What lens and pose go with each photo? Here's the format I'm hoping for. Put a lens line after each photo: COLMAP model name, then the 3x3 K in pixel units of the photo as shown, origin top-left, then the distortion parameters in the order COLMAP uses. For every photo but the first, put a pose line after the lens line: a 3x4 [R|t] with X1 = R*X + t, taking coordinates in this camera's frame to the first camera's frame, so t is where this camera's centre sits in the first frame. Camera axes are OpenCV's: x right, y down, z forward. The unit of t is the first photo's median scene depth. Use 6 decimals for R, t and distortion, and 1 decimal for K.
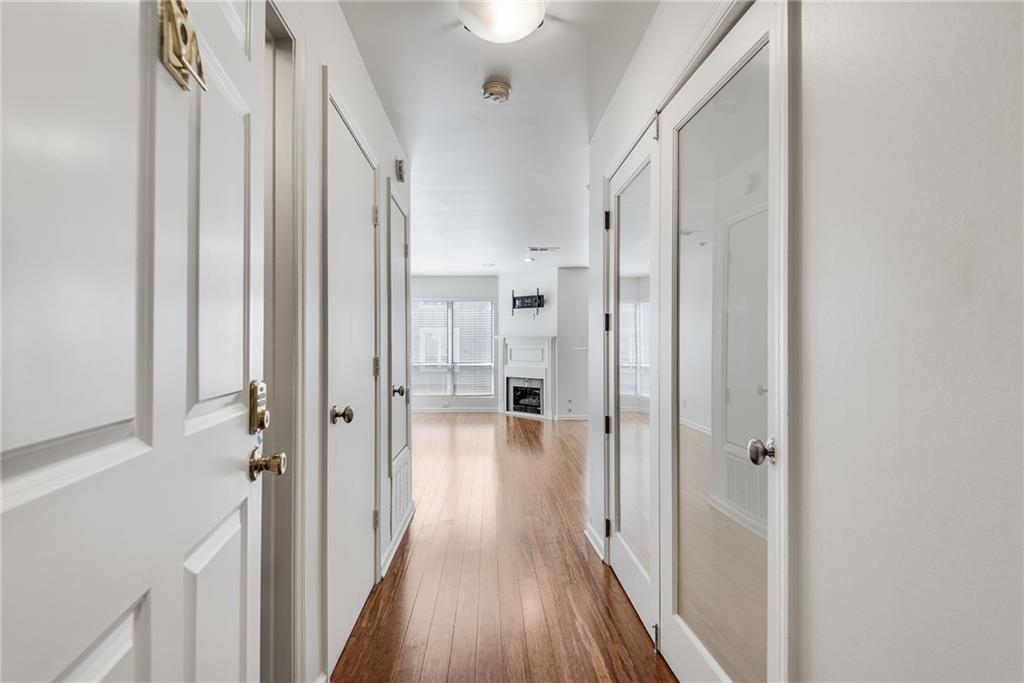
lens RADIAL K [[494.5, 0, 512.0], [0, 494.5, 341.5], [0, 0, 1]] dist [-0.001578, -0.001145]
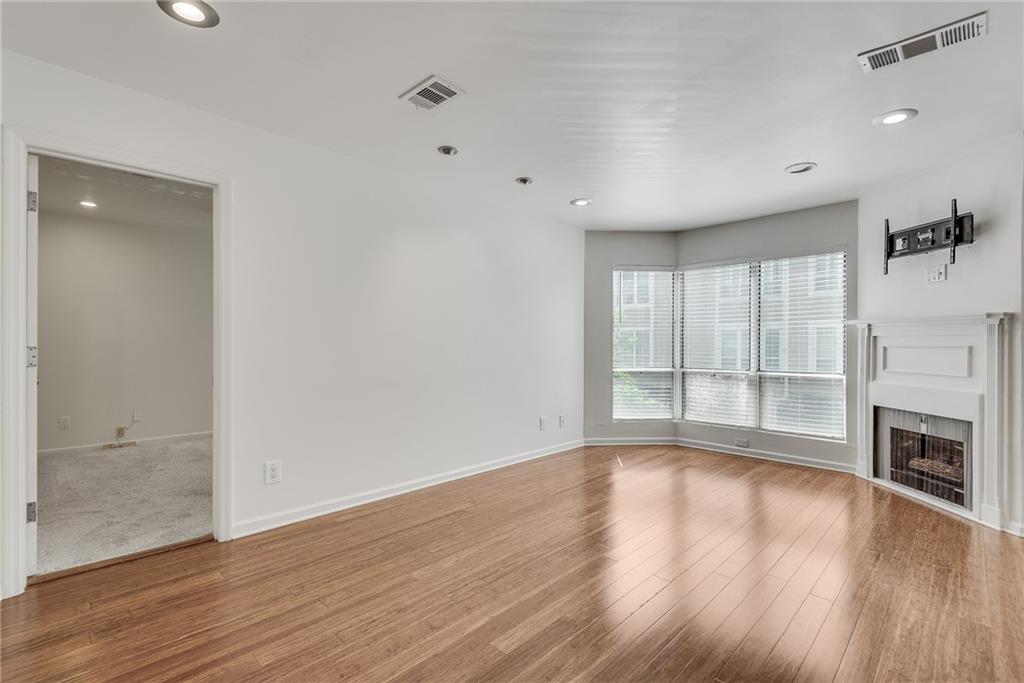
lens RADIAL K [[466.6, 0, 510.0], [0, 466.6, 346.7], [0, 0, 1]] dist [0.037361, -0.022128]
pose [[0.688065, 0.004654, -0.725634, 0.080724], [0.005827, 0.999912, 0.011939, 0.007460], [0.725626, -0.012443, 0.687977, 0.441921]]
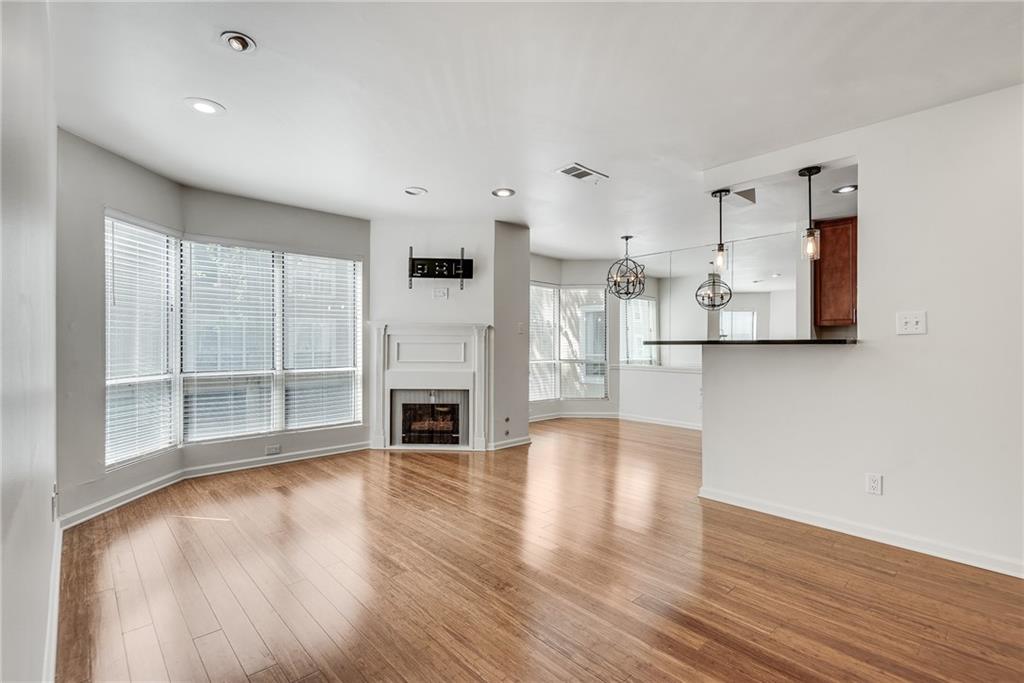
lens RADIAL K [[466.6, 0, 510.0], [0, 466.6, 346.7], [0, 0, 1]] dist [0.037361, -0.022128]
pose [[0.755793, -0.004170, 0.654797, -0.284290], [-0.009018, 0.999819, 0.016776, 0.008562], [-0.654748, -0.018584, 0.755619, 0.481086]]
